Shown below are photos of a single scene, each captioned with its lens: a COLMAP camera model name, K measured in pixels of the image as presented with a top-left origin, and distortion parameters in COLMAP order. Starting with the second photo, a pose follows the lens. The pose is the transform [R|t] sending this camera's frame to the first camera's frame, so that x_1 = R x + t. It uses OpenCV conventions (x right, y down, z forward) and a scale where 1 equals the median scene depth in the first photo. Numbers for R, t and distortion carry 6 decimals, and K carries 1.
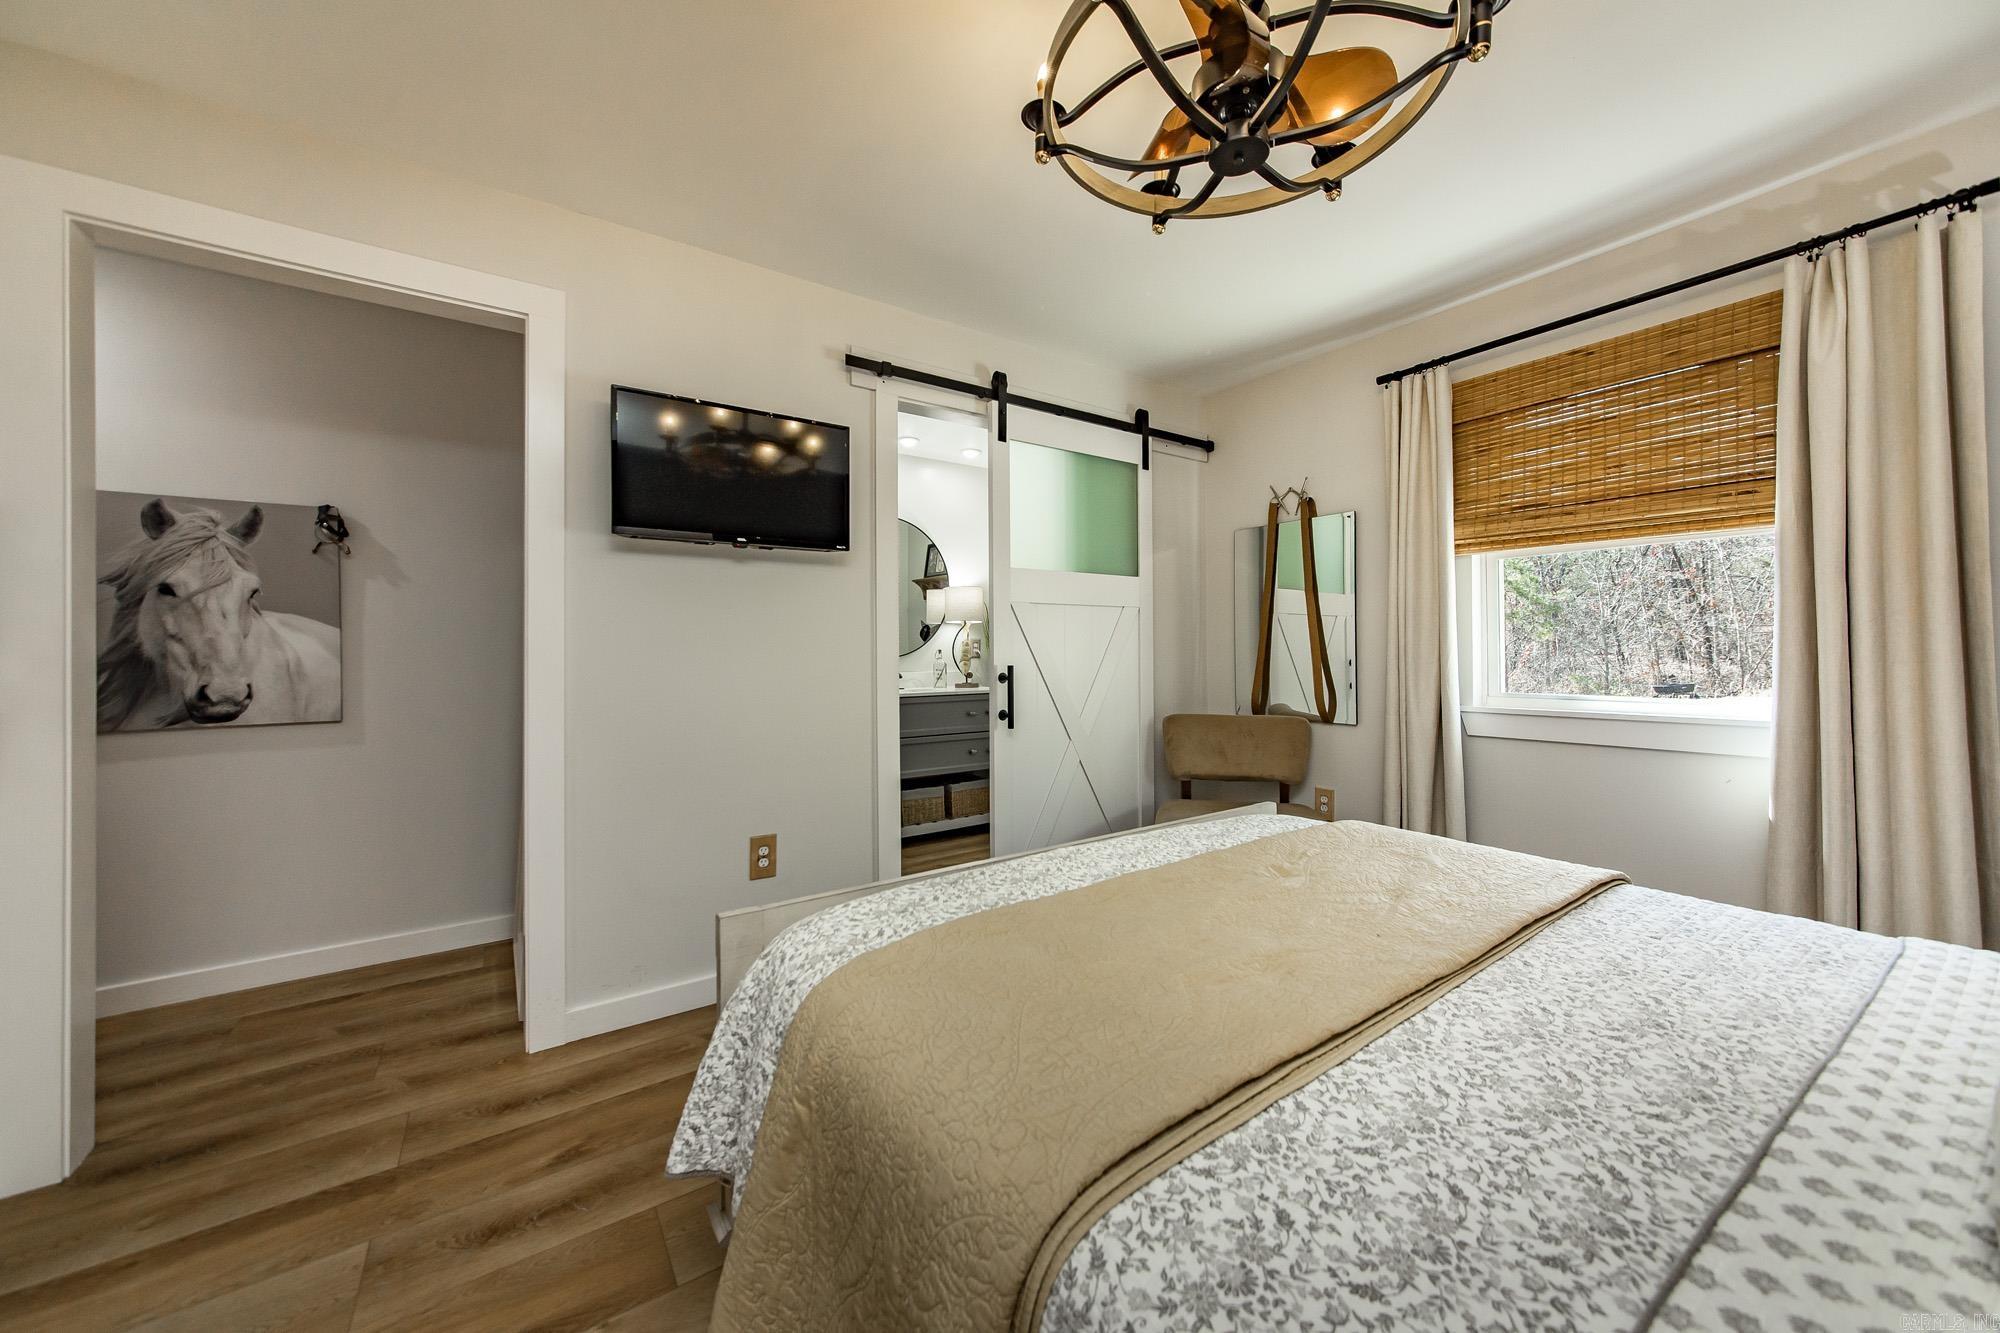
lens RADIAL K [[732.0, 0, 1006.4], [0, 732.0, 654.6], [0, 0, 1]] dist [-0.004940, 0.000701]
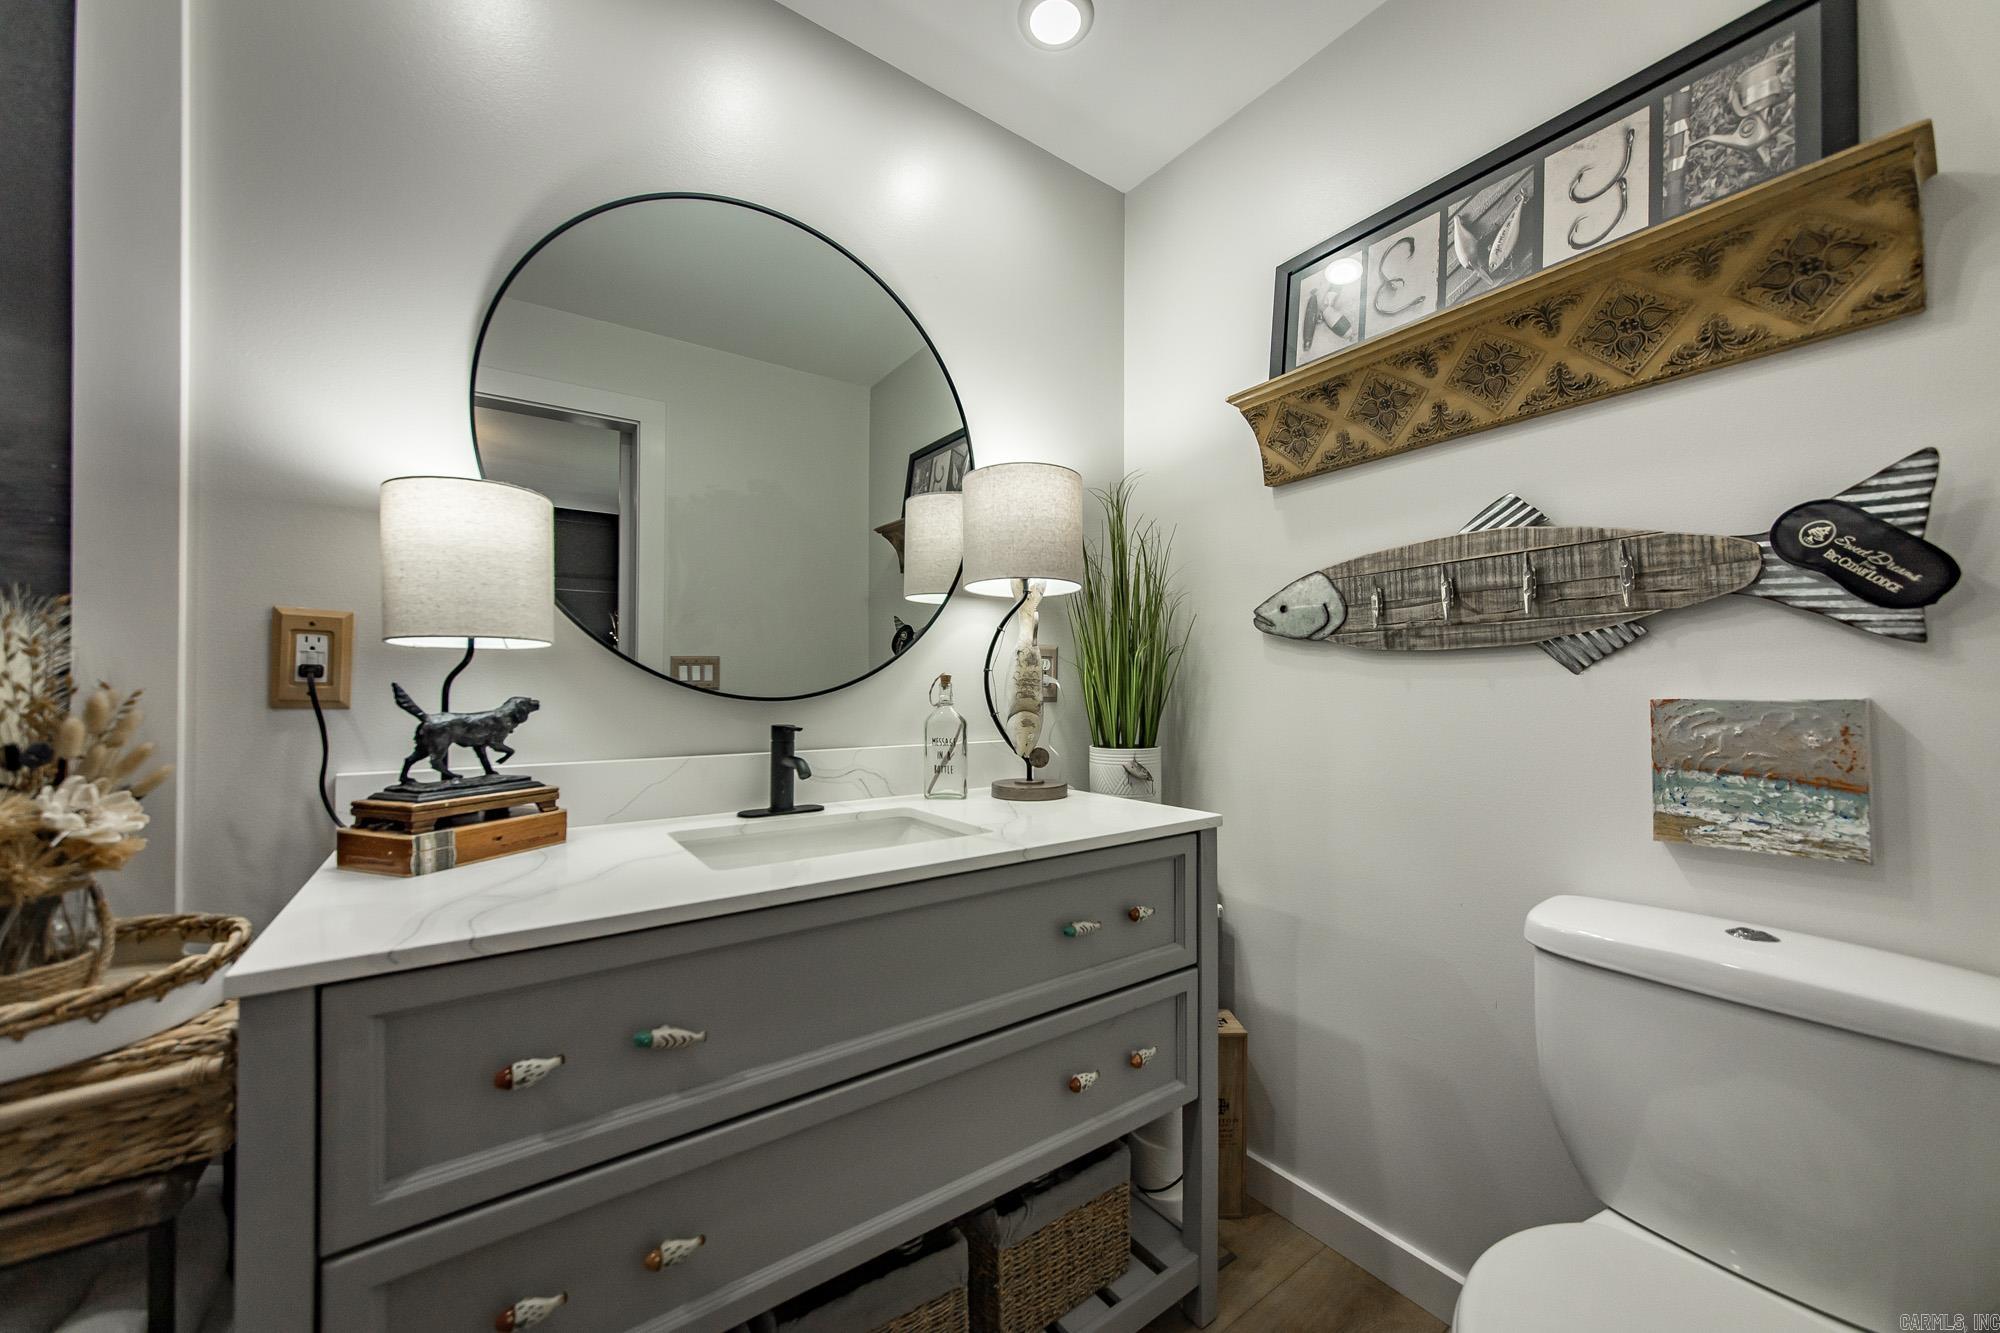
lens RADIAL K [[732.0, 0, 1002.6], [0, 732.0, 682.5], [0, 0, 1]] dist [-0.004940, 0.000701]
pose [[0.999812, 0.004525, 0.018839, -0.072043], [-0.004383, 0.999962, -0.007553, -0.001586], [-0.018873, 0.007469, 0.999794, 0.684663]]
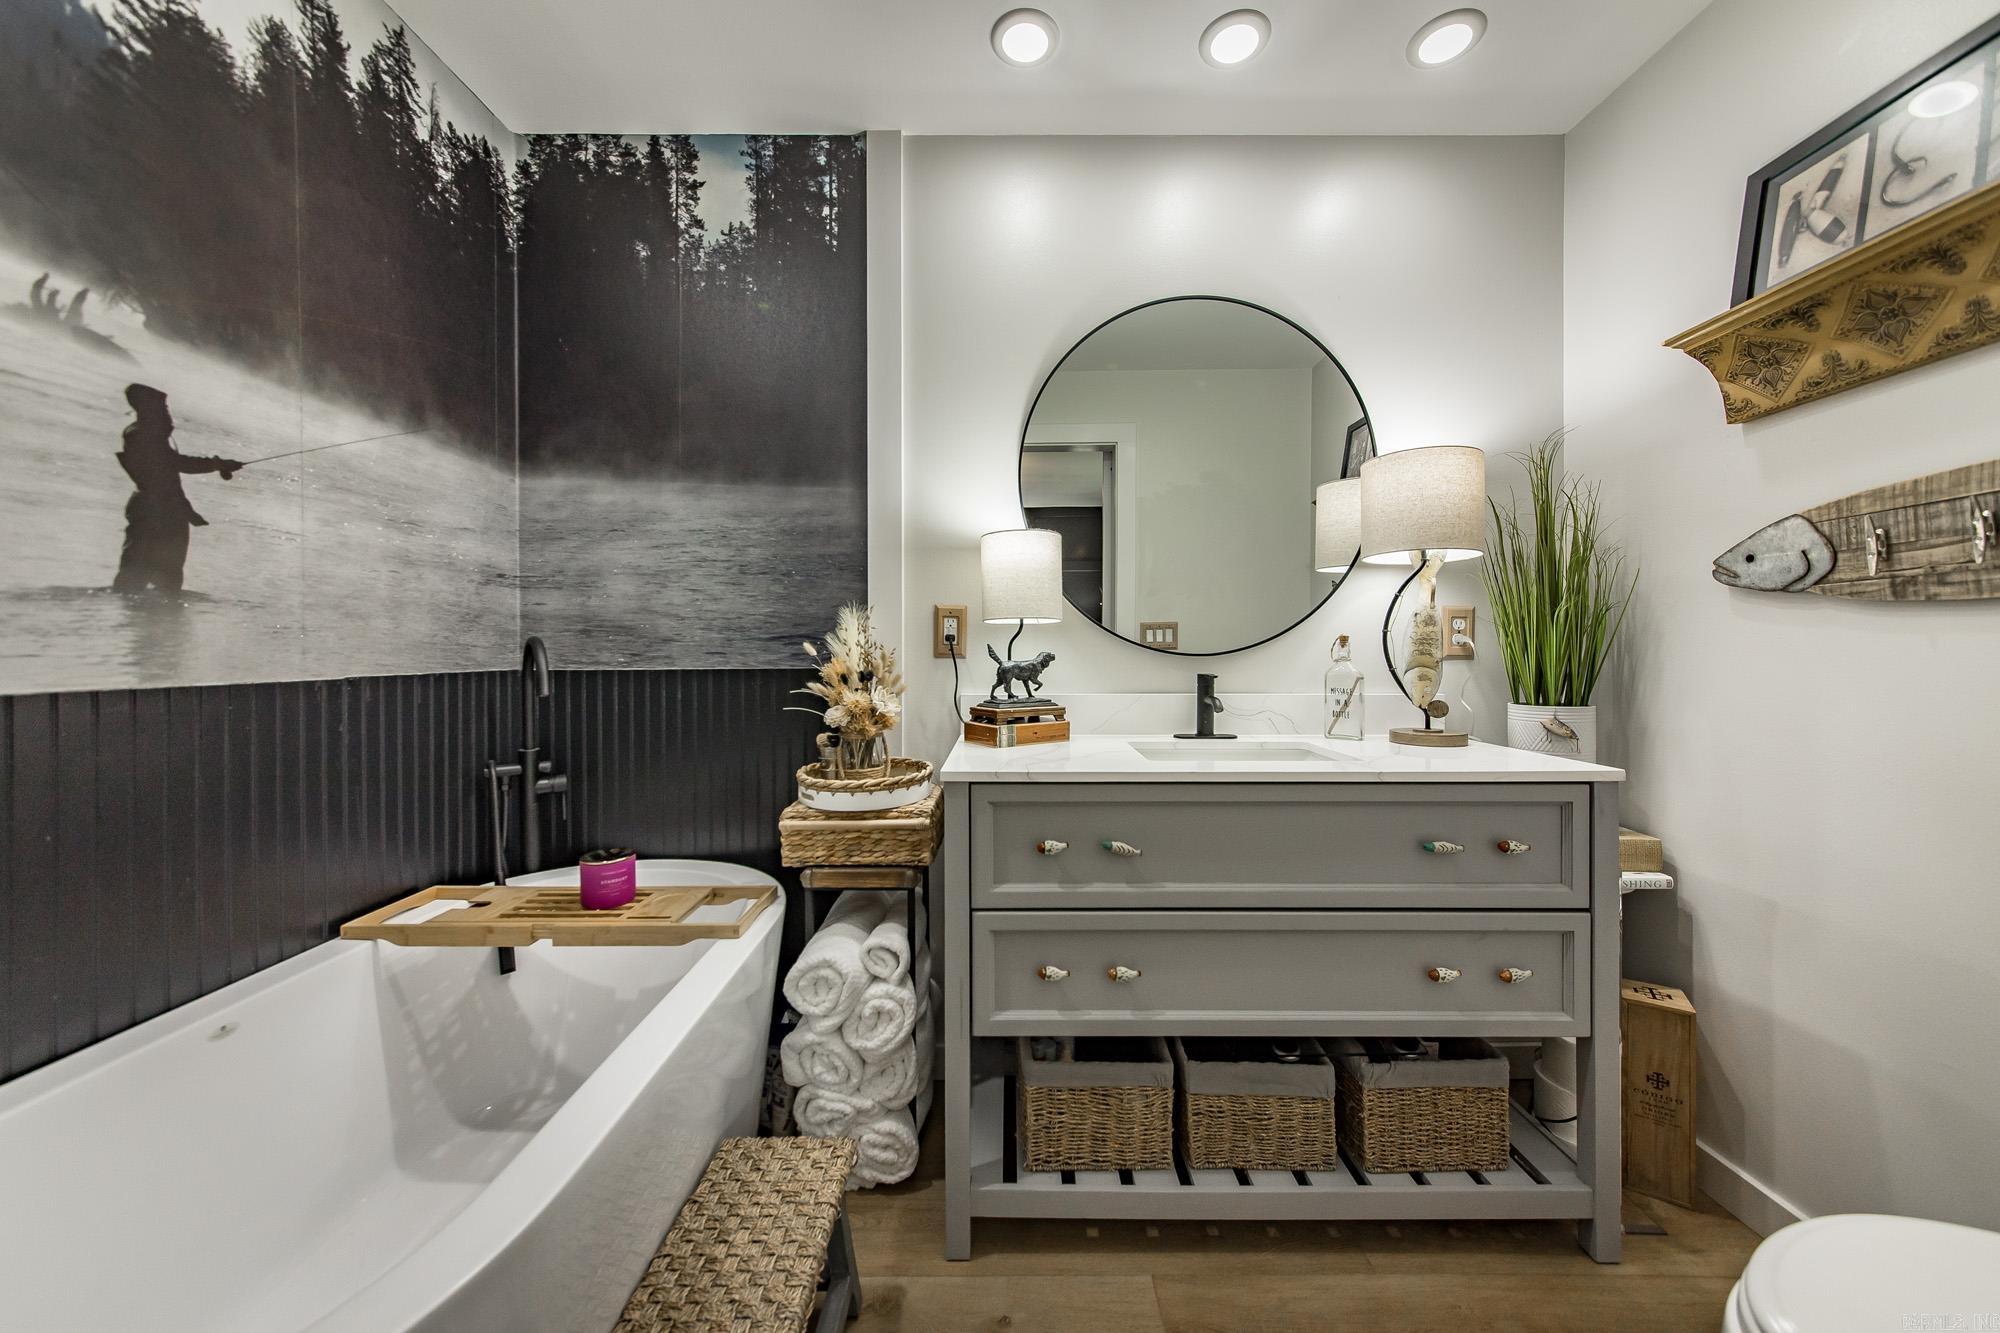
lens RADIAL K [[732.0, 0, 1003.1], [0, 732.0, 653.0], [0, 0, 1]] dist [-0.004940, 0.000701]
pose [[0.819052, 0.006394, -0.573684, -0.020217], [-0.002951, 0.999972, 0.006932, -0.000319], [0.573712, -0.003985, 0.819047, 0.595308]]
